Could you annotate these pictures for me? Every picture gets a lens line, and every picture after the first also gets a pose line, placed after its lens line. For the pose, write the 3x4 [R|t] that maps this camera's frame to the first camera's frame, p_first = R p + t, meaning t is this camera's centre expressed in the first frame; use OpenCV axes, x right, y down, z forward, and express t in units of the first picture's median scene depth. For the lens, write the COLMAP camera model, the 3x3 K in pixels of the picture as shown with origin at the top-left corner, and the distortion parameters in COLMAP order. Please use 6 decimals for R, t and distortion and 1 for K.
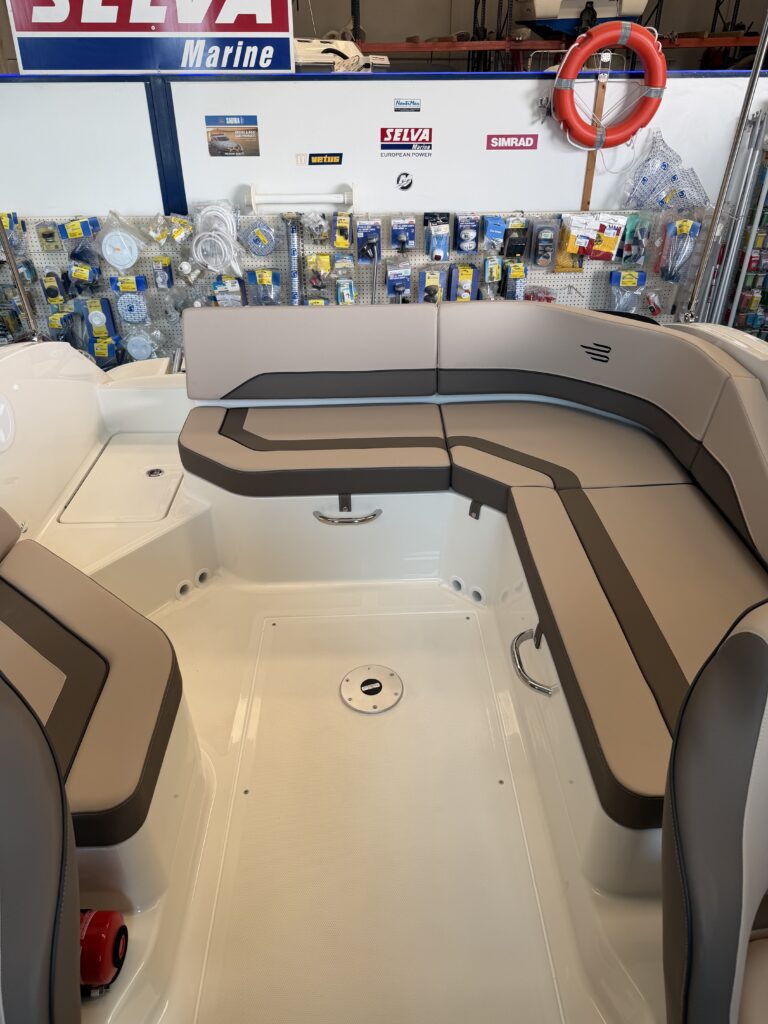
lens RADIAL K [[720.9, 0, 384.0], [0, 720.9, 512.0], [0, 0, 1]] dist [0.016150, -0.026017]
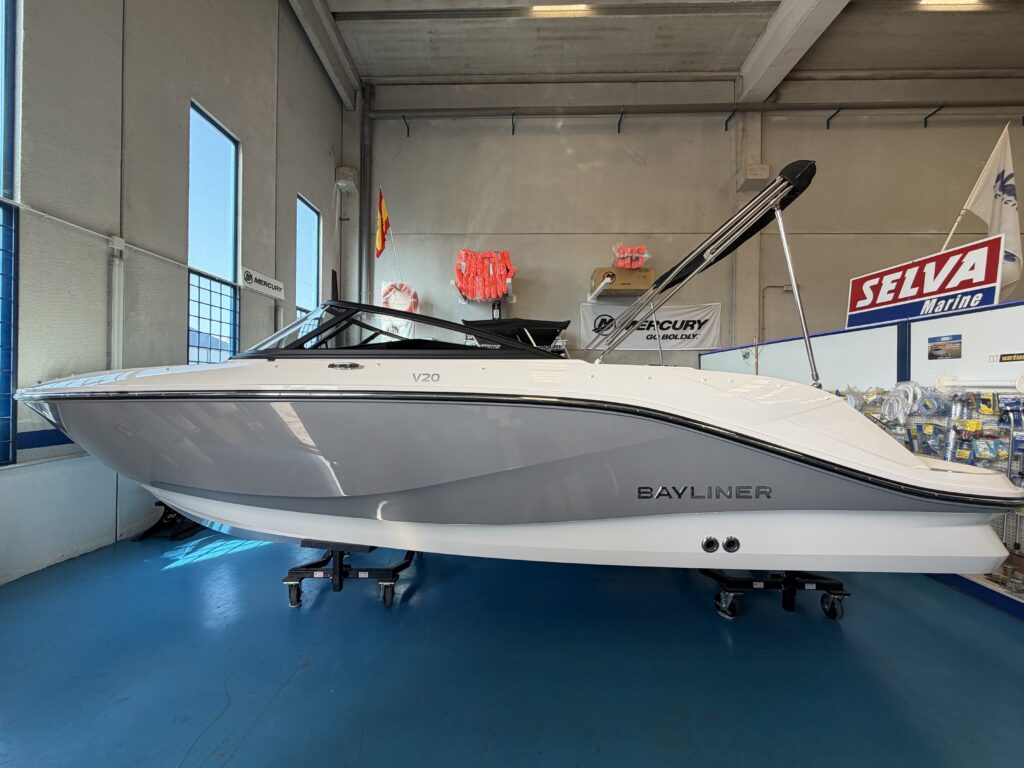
lens RADIAL K [[407.7, 0, 512.0], [0, 407.7, 384.0], [0, 0, 1]] dist [-0.000297, -0.000147]
pose [[-0.057020, 0.003830, -0.998366, 0.758226], [-0.533535, 0.845106, 0.033714, 0.020036], [0.843854, 0.534585, -0.046144, 0.299445]]
